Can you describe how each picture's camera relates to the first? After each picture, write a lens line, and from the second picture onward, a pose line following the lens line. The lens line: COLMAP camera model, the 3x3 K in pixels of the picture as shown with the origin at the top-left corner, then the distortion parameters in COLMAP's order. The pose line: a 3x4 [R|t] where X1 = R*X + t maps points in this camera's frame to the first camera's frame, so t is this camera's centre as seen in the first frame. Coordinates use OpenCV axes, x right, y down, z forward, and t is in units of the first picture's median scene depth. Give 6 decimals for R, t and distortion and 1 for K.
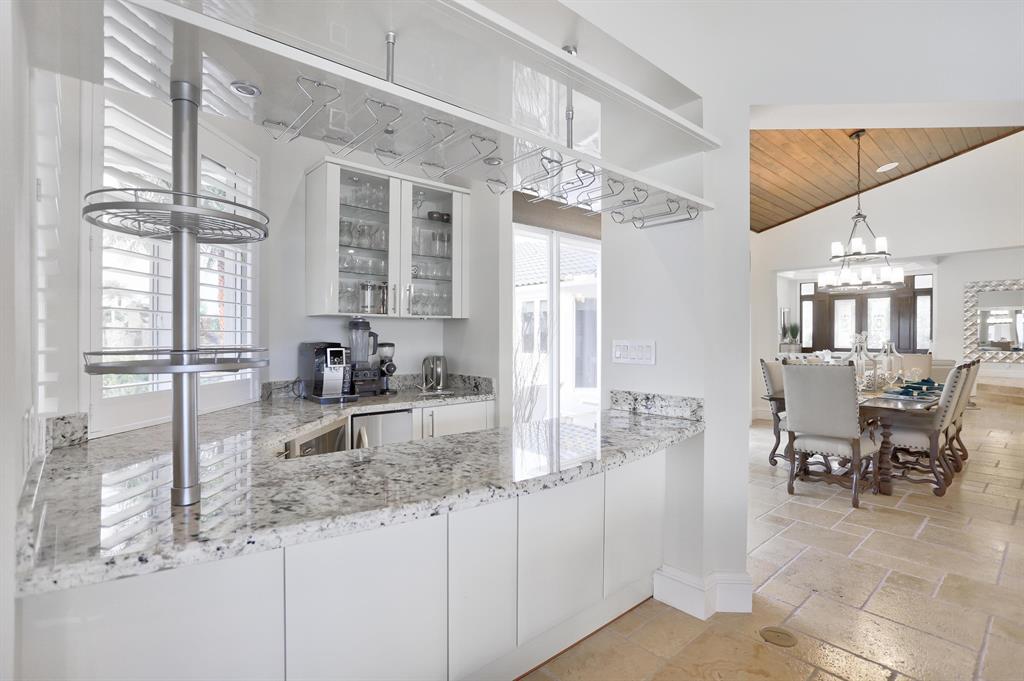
lens RADIAL K [[497.1, 0, 512.0], [0, 497.1, 340.5], [0, 0, 1]] dist [-0.070756, 0.030683]
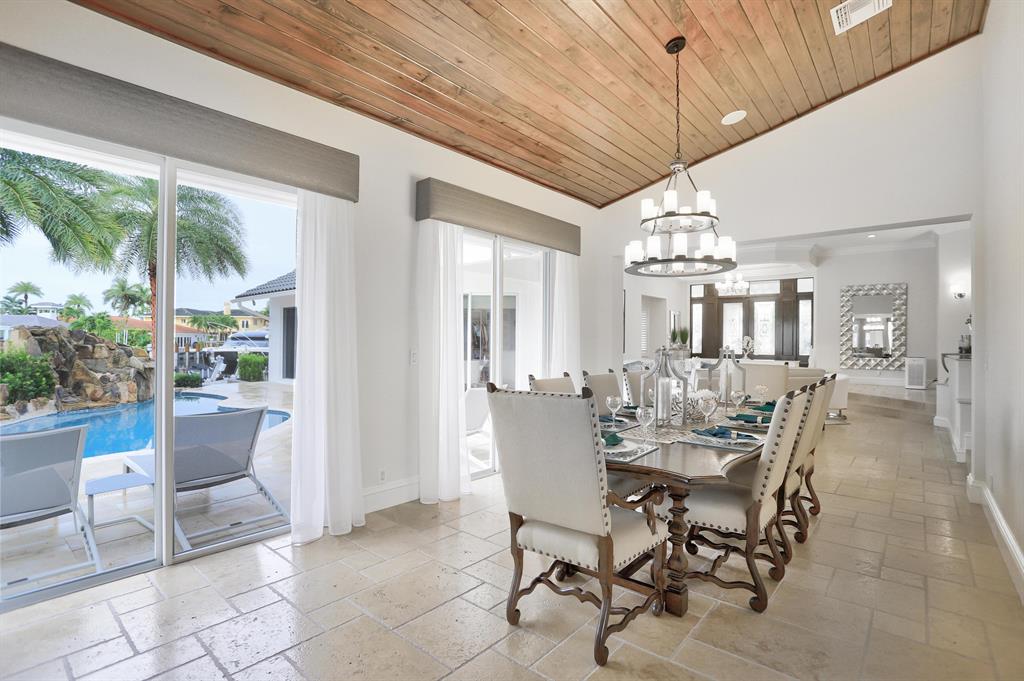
lens RADIAL K [[493.7, 0, 537.7], [0, 493.7, 340.5], [0, 0, 1]] dist [-0.106015, 0.066315]
pose [[0.984640, 0.008316, 0.174400, 0.230019], [-0.007043, 0.999944, -0.007919, -0.001002], [-0.174456, 0.006569, 0.984643, 0.206236]]
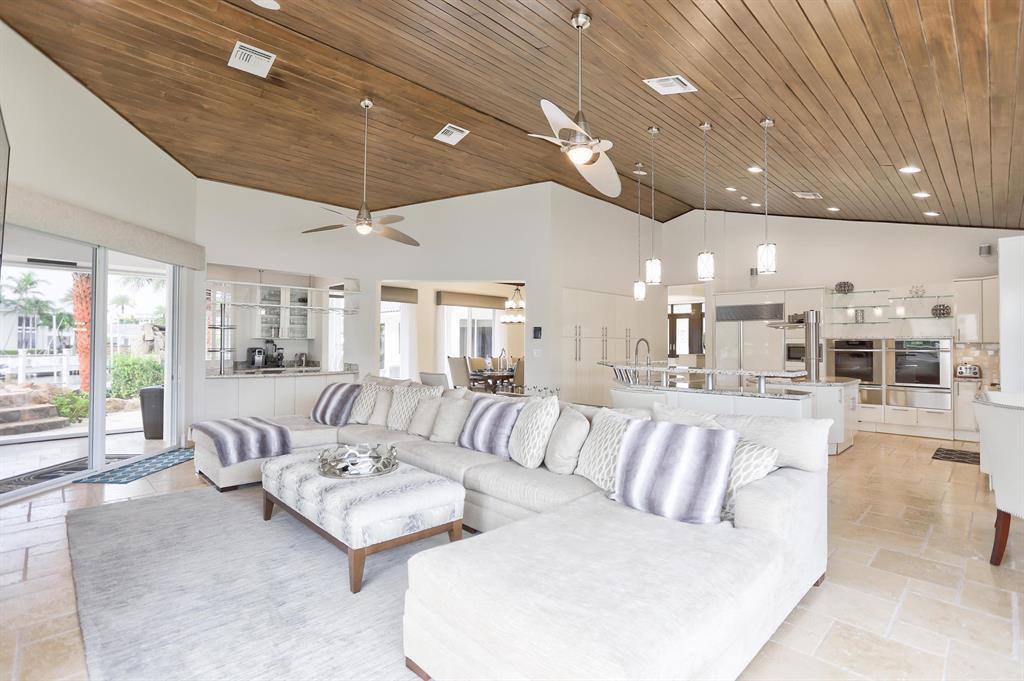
lens RADIAL K [[497.1, 0, 512.0], [0, 497.1, 340.5], [0, 0, 1]] dist [-0.070756, 0.030683]
pose [[0.998895, 0.003535, 0.046861, 0.335979], [-0.002591, 0.999793, -0.020203, 0.005587], [-0.046922, 0.020059, 0.998697, -0.659685]]
